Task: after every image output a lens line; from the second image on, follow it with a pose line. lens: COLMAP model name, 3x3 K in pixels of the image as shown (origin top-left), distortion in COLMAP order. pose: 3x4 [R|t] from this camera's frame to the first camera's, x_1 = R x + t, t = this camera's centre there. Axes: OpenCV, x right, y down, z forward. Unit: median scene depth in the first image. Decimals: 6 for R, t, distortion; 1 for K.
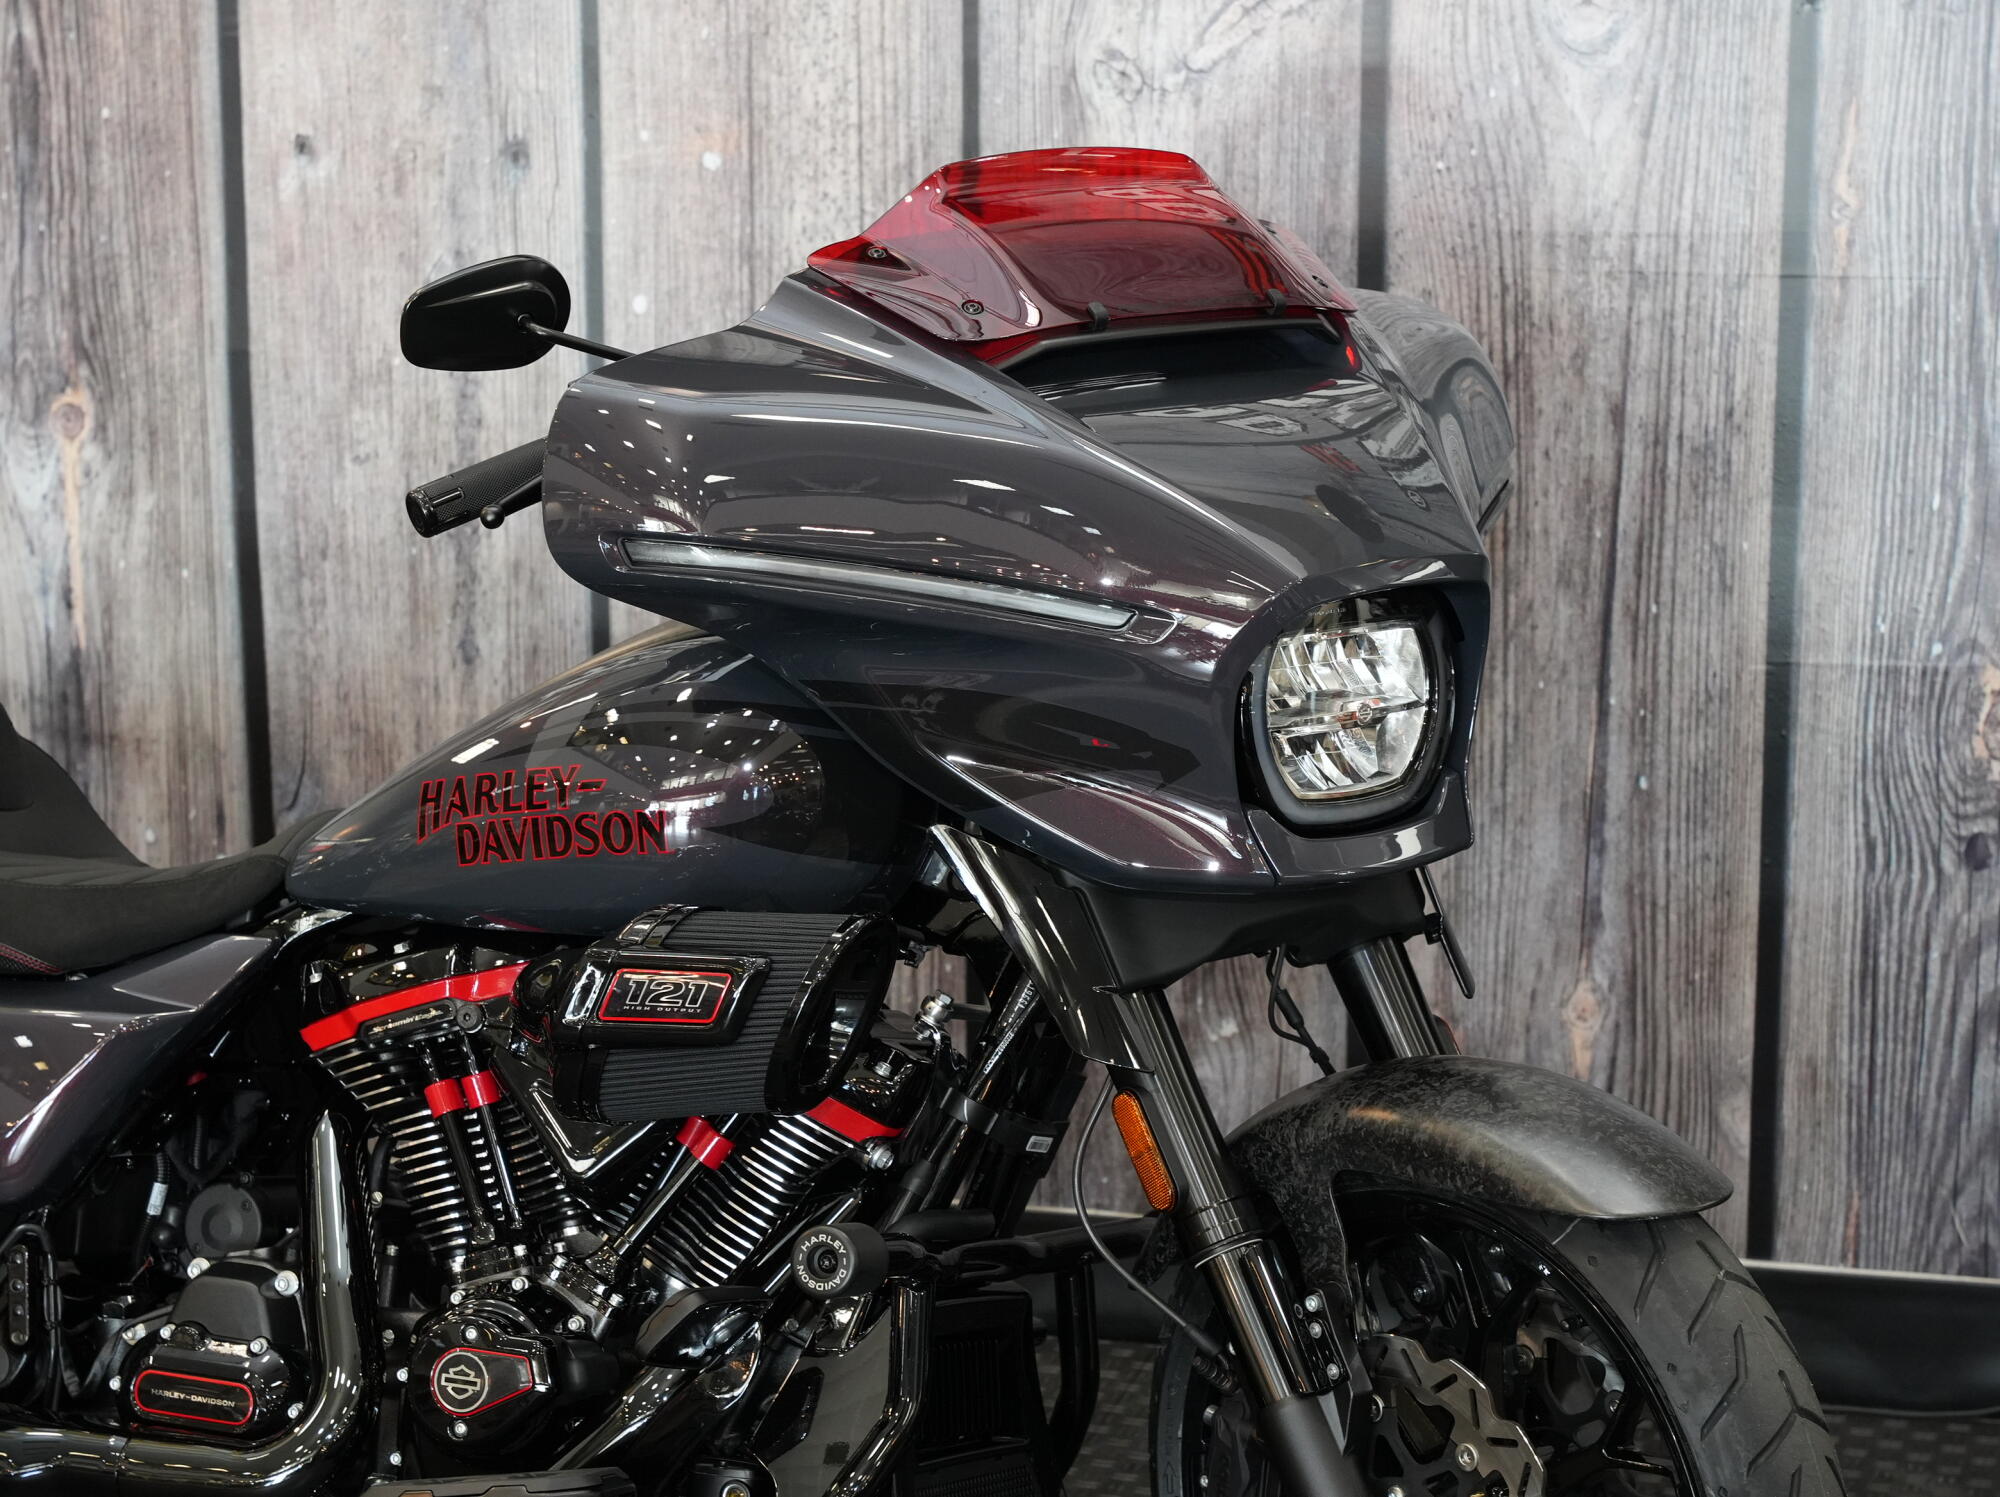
lens RADIAL K [[4357.1, 0, 999.2], [0, 4357.1, 750.4], [0, 0, 1]] dist [0.038525, 0.000000]
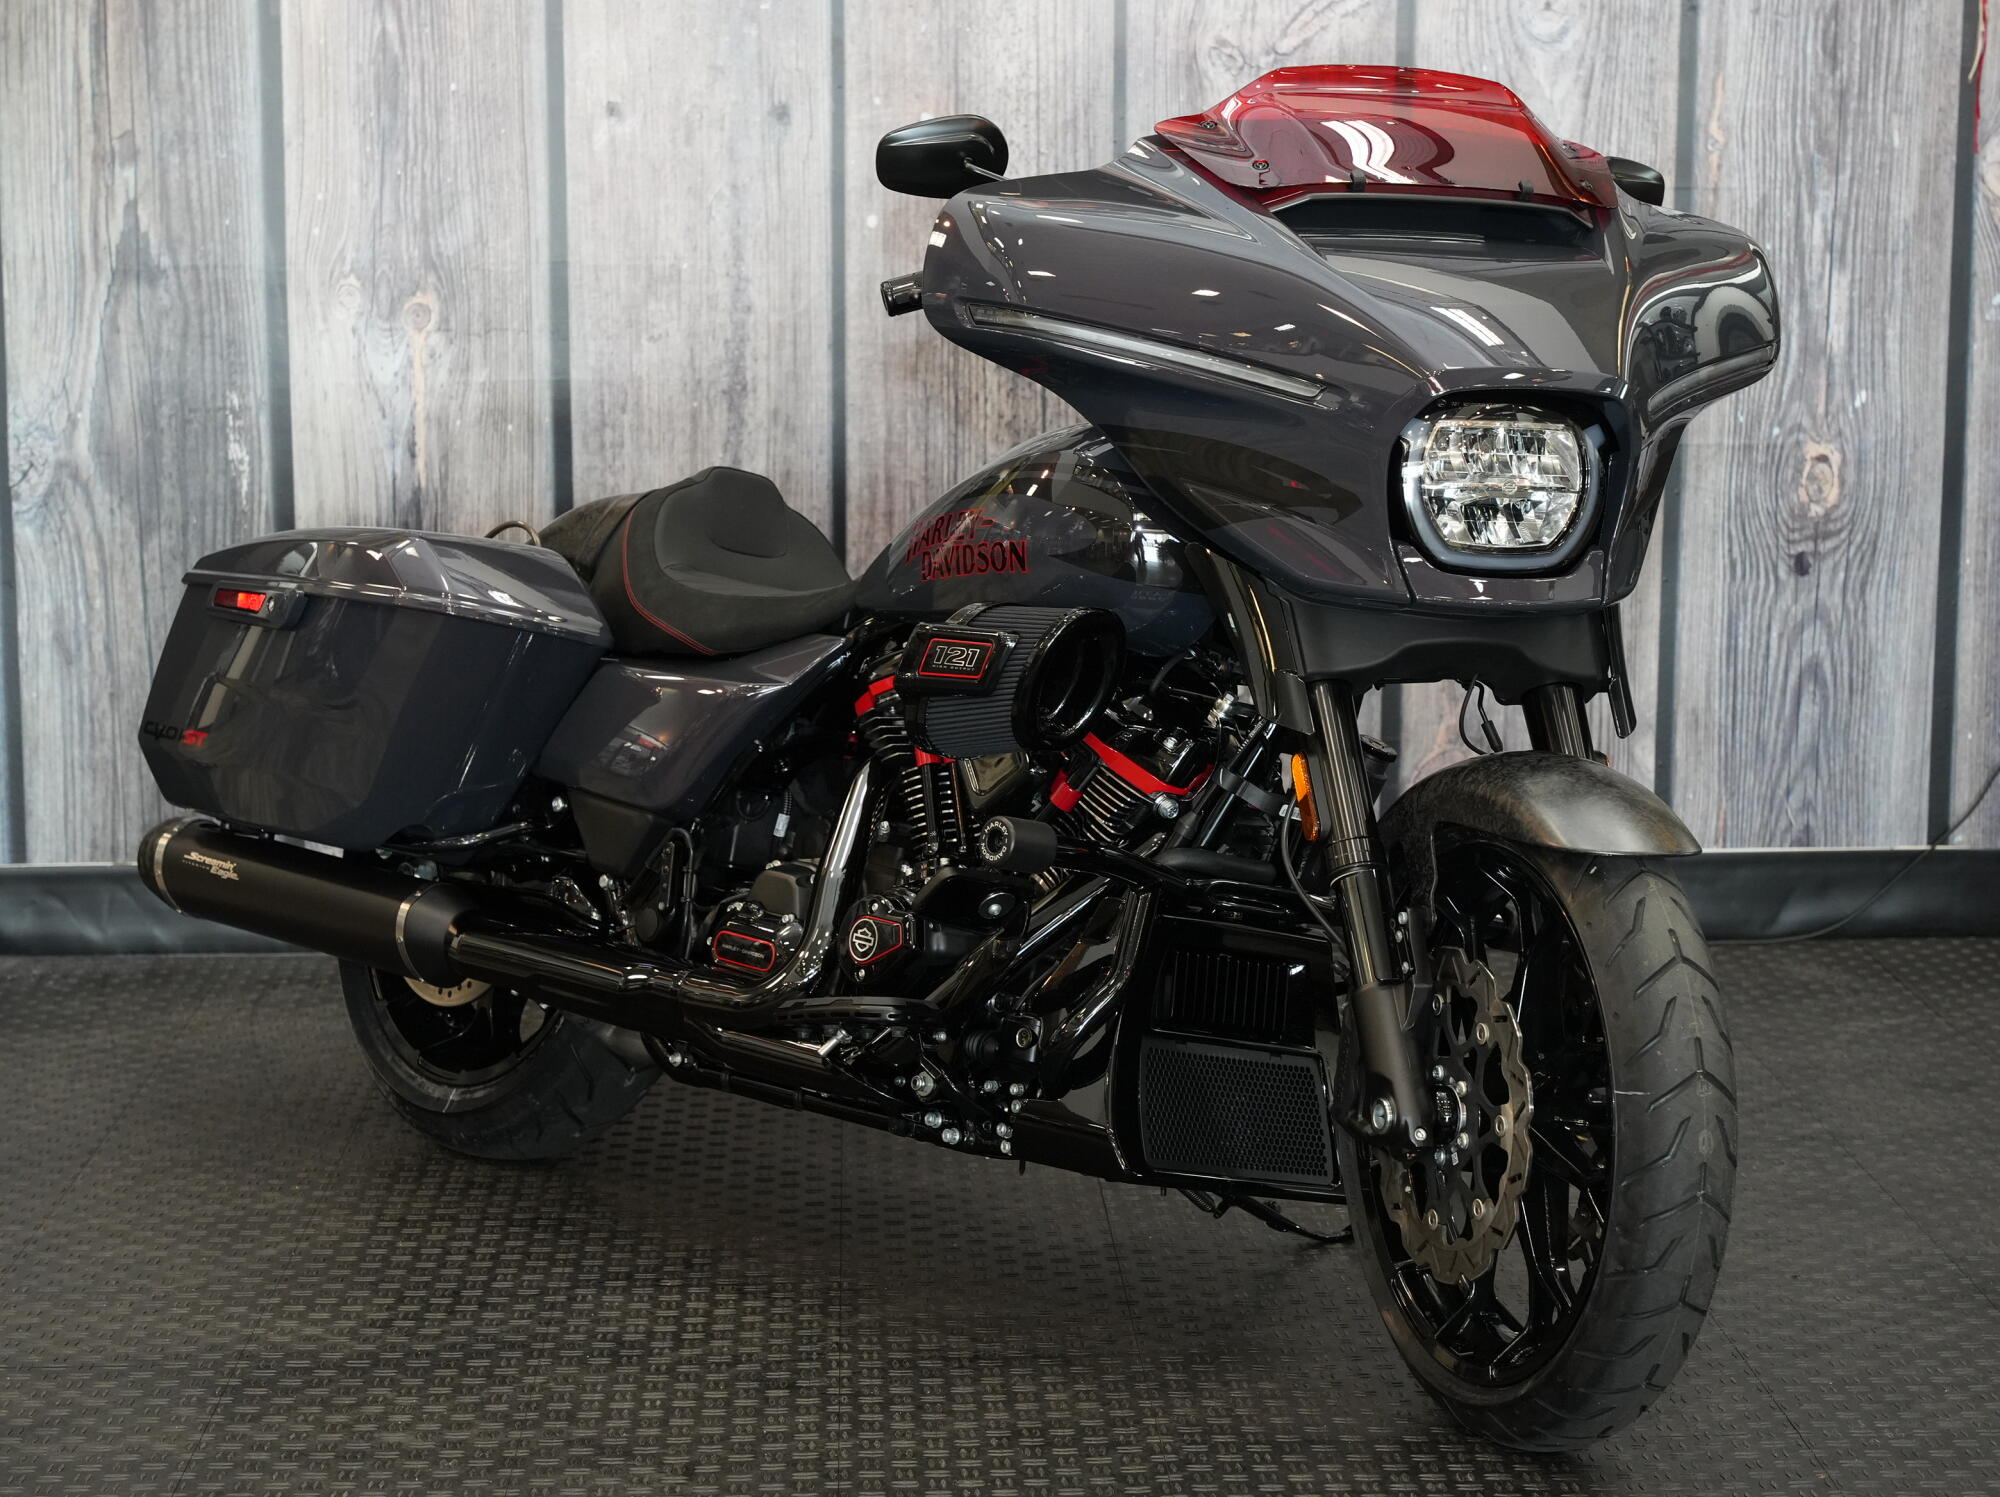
lens RADIAL K [[4357.1, 0, 983.1], [0, 4357.1, 752.3], [0, 0, 1]] dist [0.038525, 0.000000]
pose [[0.950071, -0.041103, 0.309314, -0.525361], [0.050011, 0.998529, -0.020925, 0.106888], [-0.307999, 0.035349, 0.950730, -0.365073]]
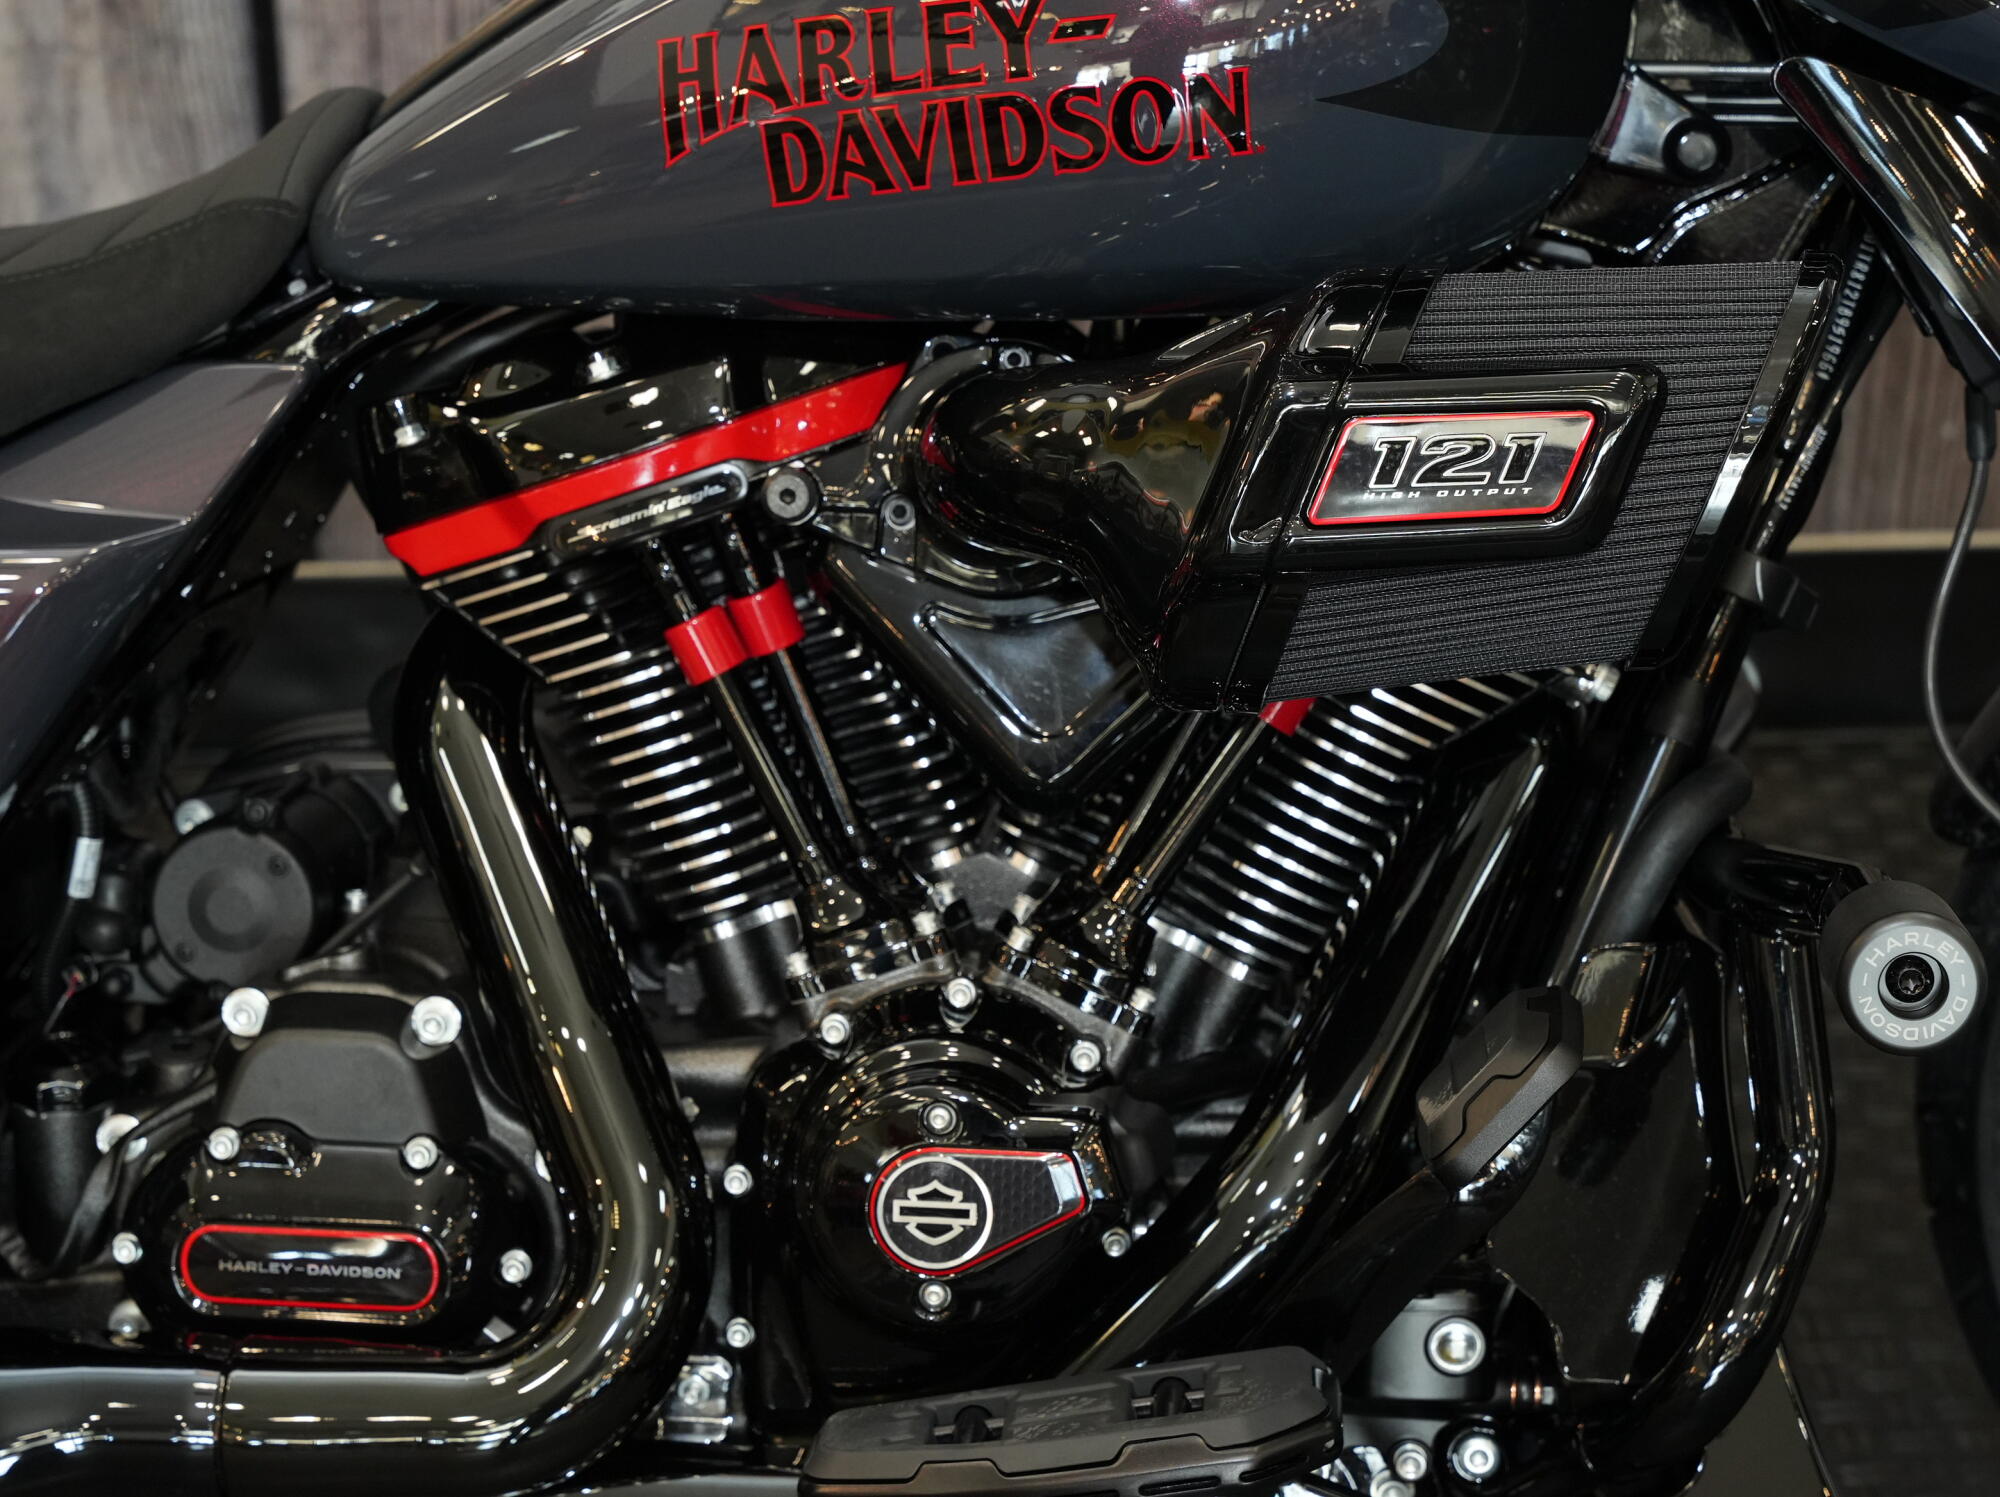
lens RADIAL K [[4172.7, 0, 1007.4], [0, 4172.7, 755.5], [0, 0, 1]] dist [0.048923, 0.000000]
pose [[0.953552, -0.120727, 0.275977, -0.185732], [0.057809, 0.972486, 0.225674, -0.014857], [-0.295629, -0.199238, 0.934295, 0.411825]]
